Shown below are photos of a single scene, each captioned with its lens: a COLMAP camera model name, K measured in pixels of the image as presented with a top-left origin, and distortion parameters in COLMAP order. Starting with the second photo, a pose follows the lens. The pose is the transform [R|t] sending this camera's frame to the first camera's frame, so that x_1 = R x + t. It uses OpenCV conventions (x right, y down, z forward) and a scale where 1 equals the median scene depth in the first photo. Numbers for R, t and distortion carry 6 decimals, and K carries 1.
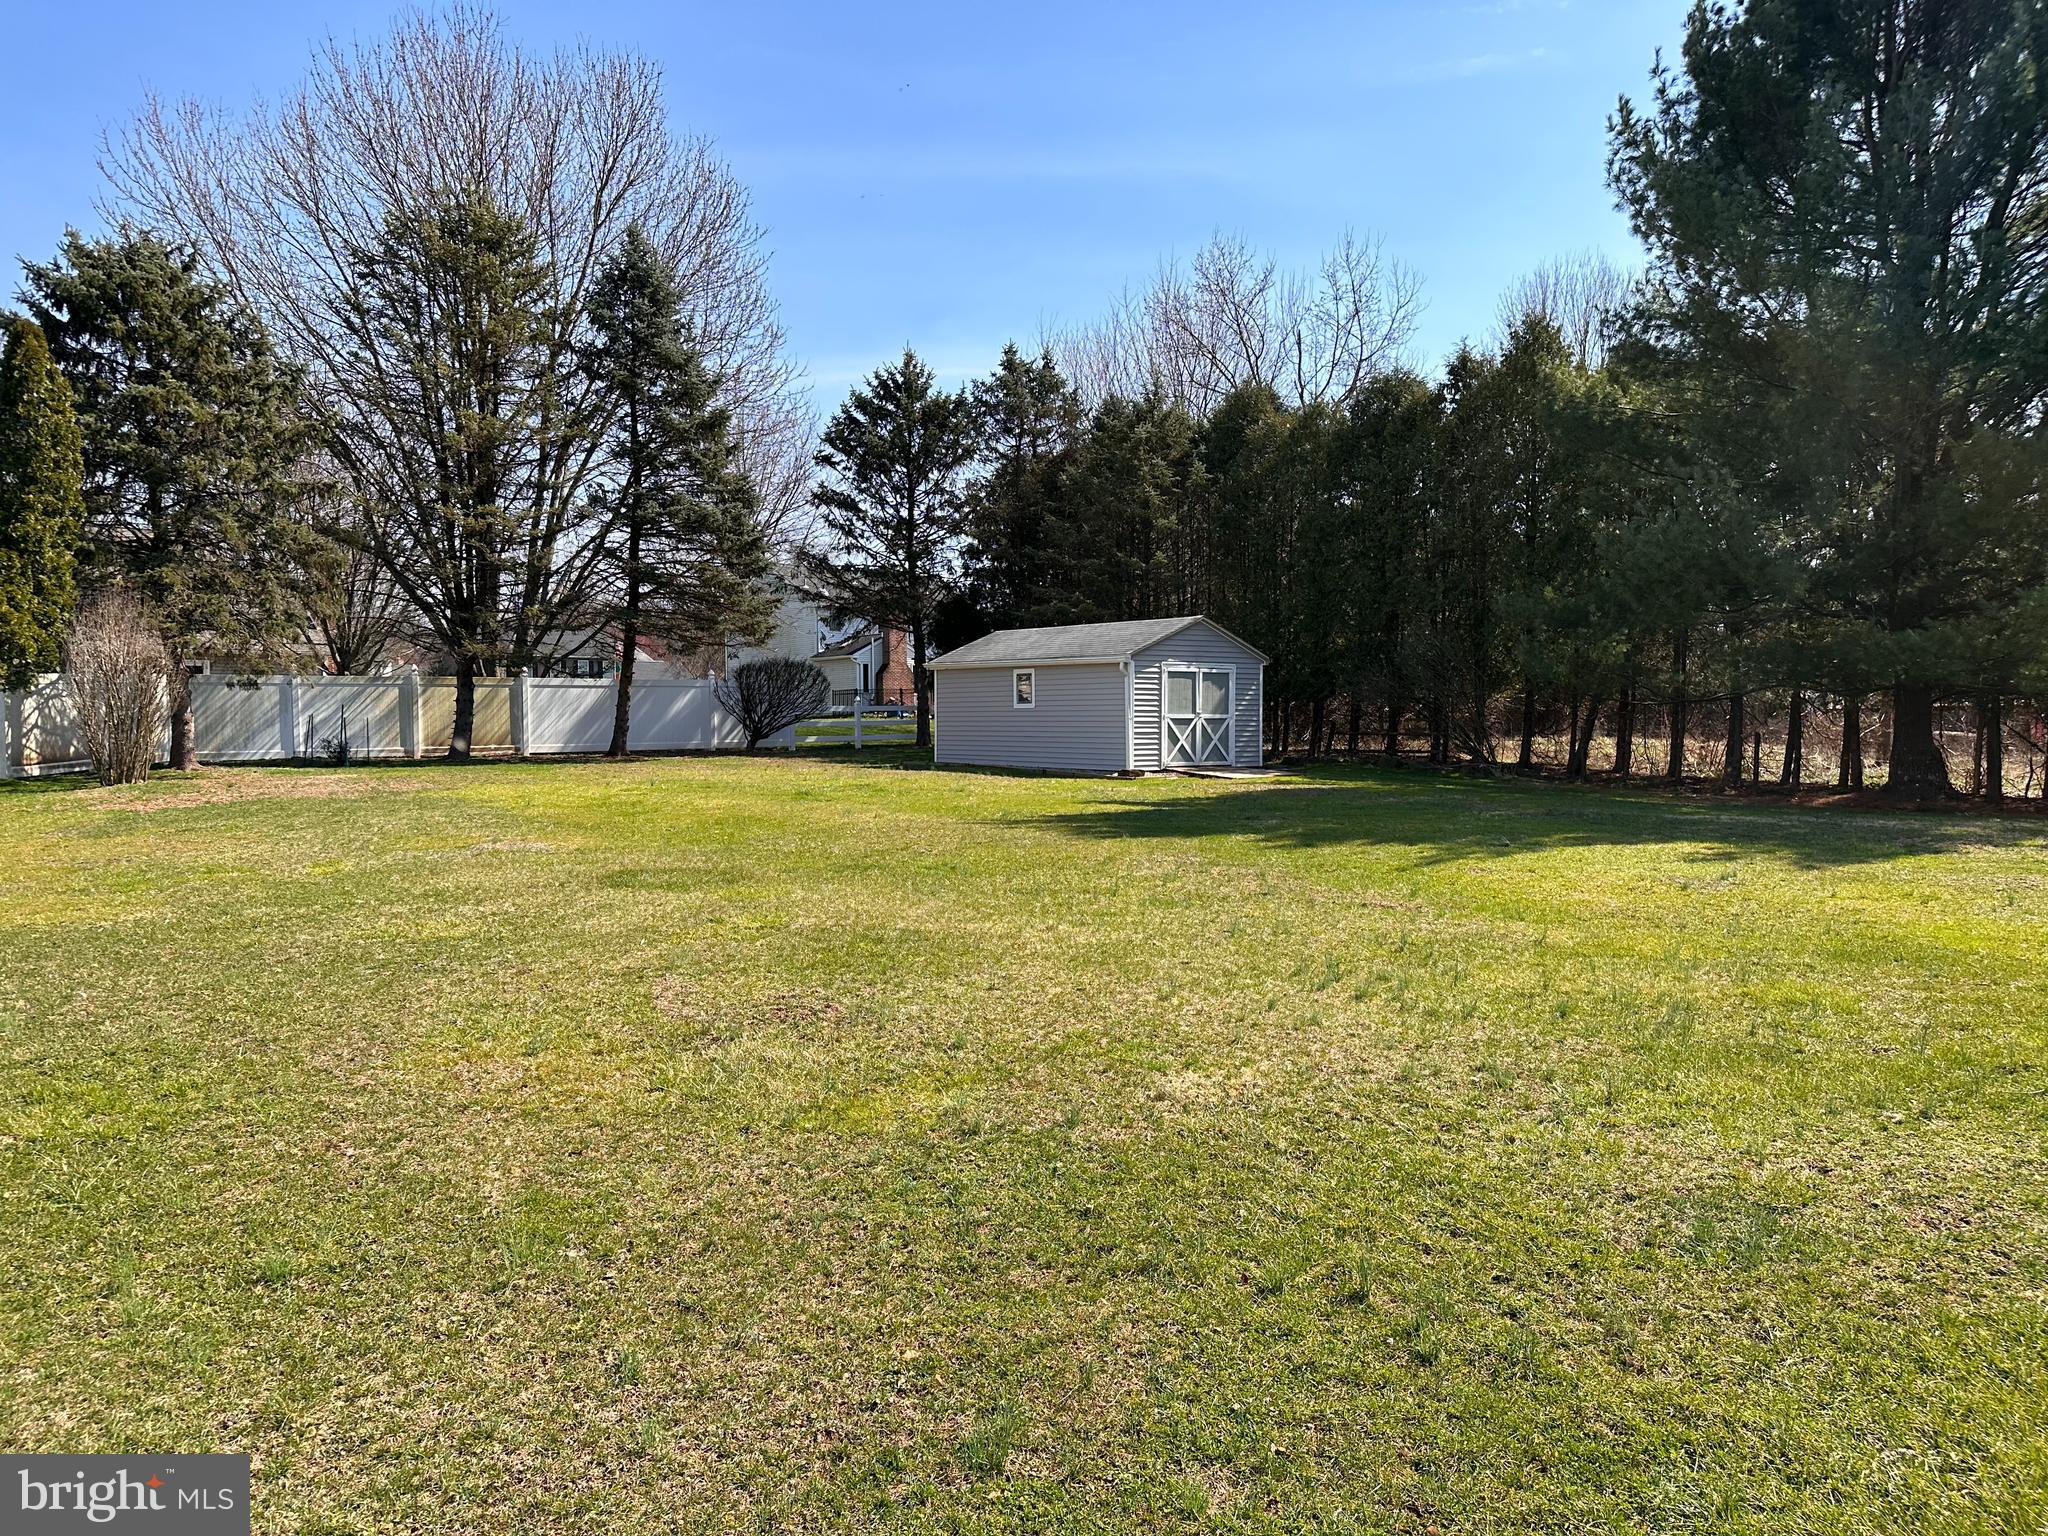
lens RADIAL K [[1445.2, 0, 1024.0], [0, 1445.2, 768.0], [0, 0, 1]] dist [0.093340, -0.000402]
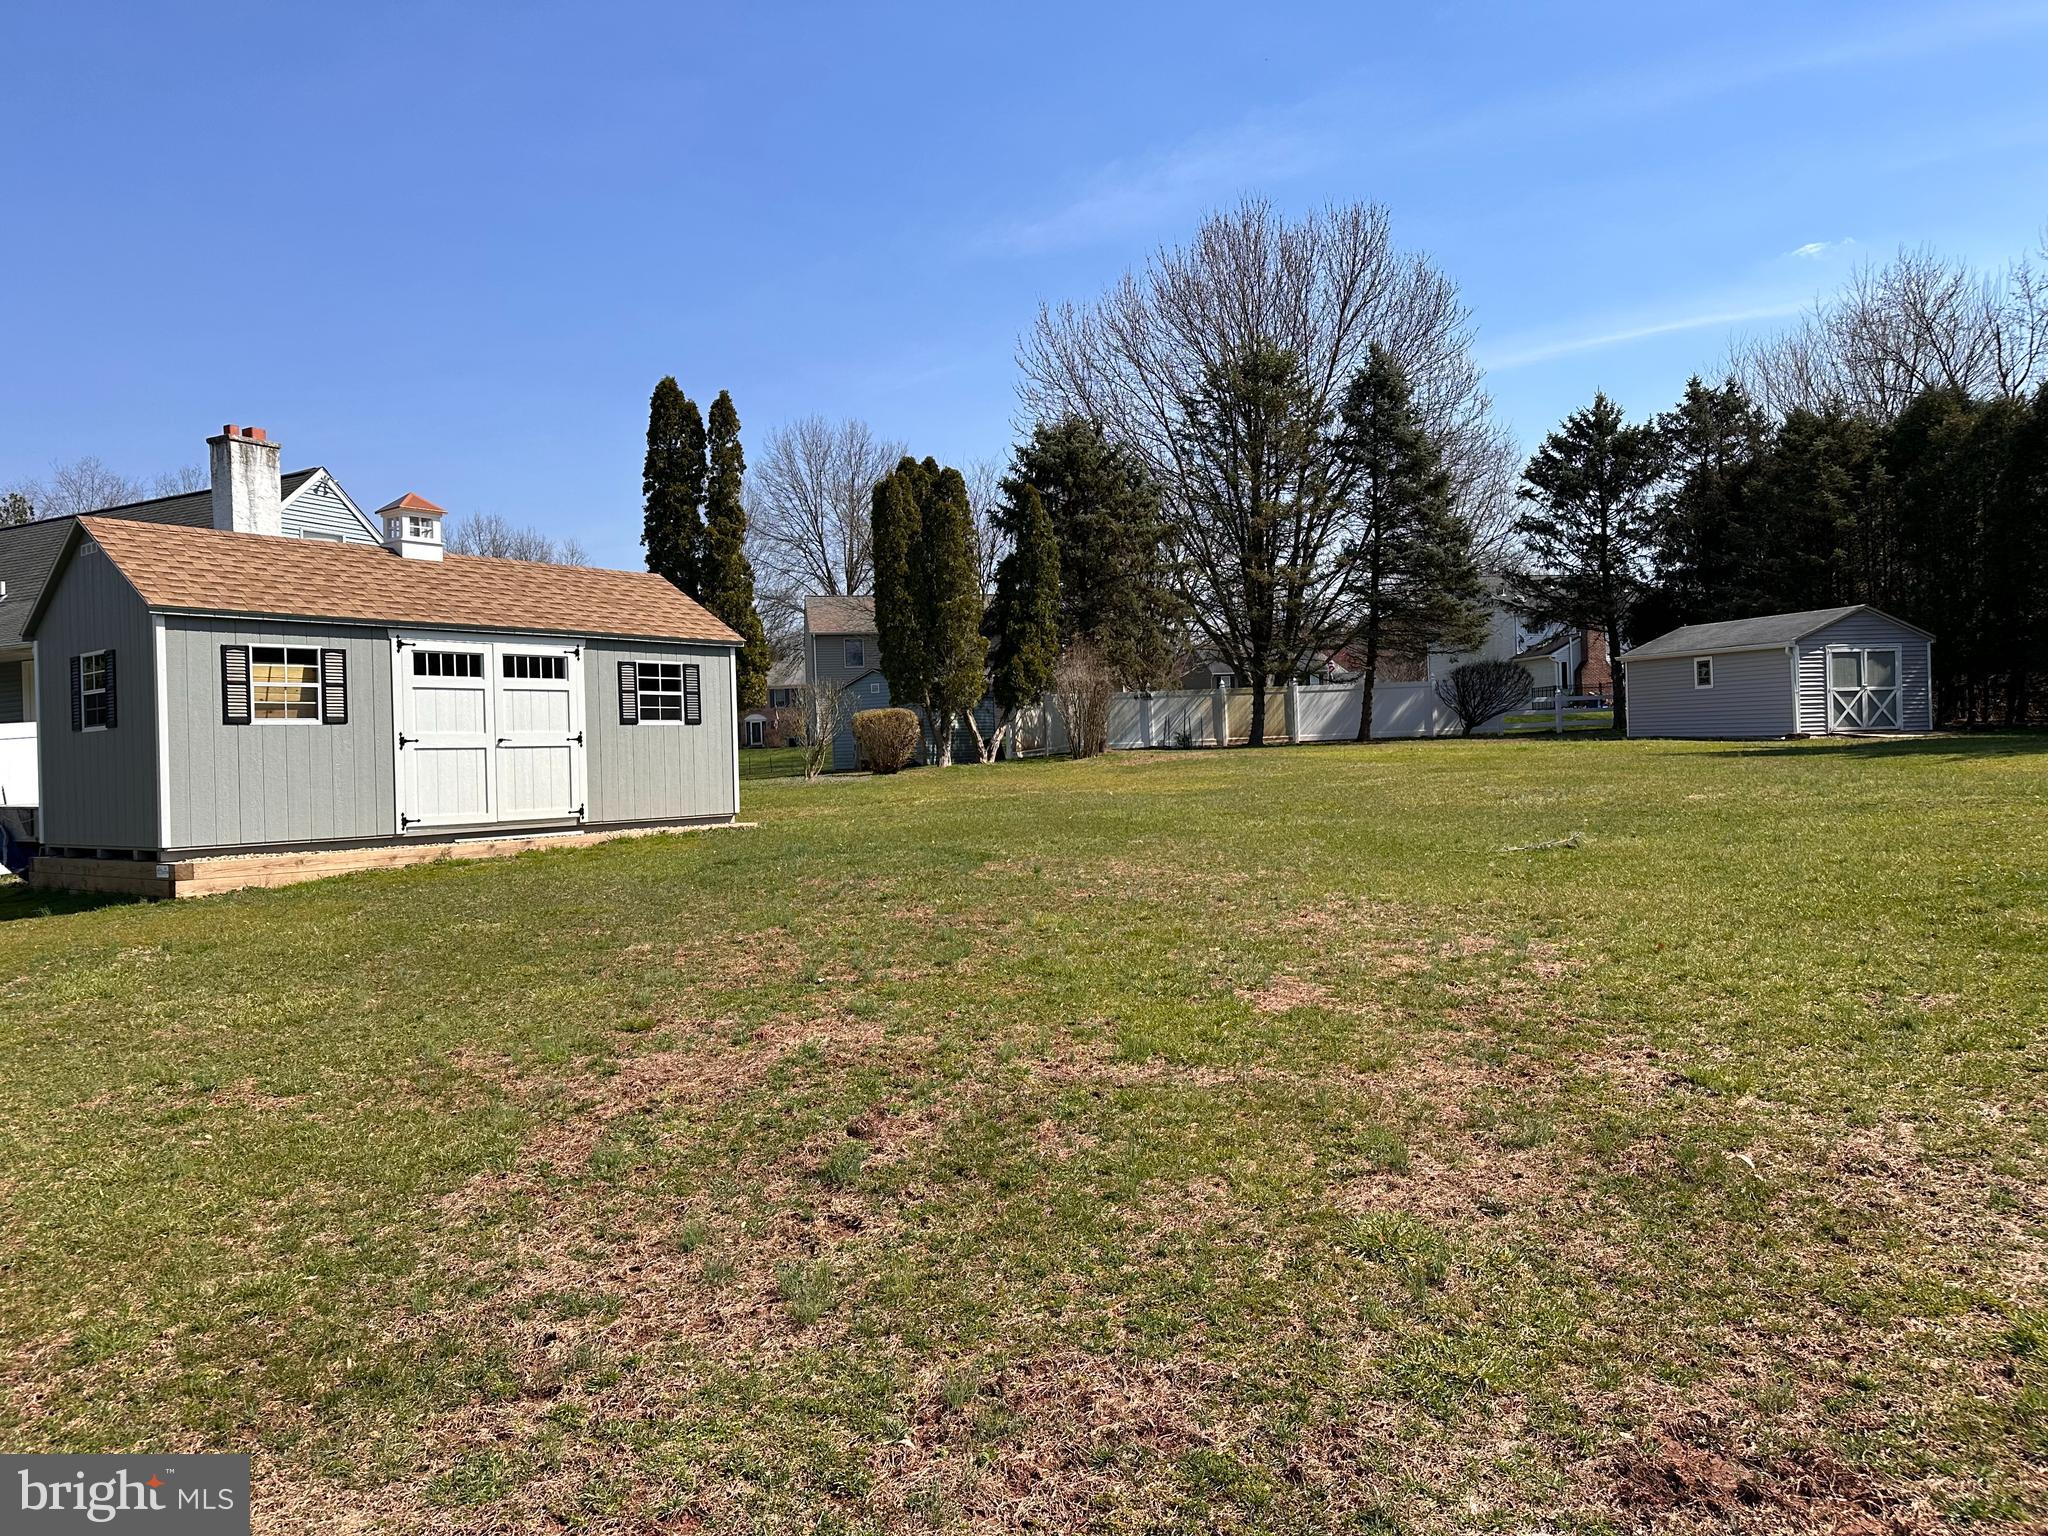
lens RADIAL K [[1383.2, 0, 1024.0], [0, 1383.2, 768.0], [0, 0, 1]] dist [0.036866, -0.048553]
pose [[0.886375, -0.018545, -0.462596, 0.024242], [0.016883, 0.999828, -0.007734, 0.017620], [0.462660, -0.000955, 0.886535, -0.222712]]
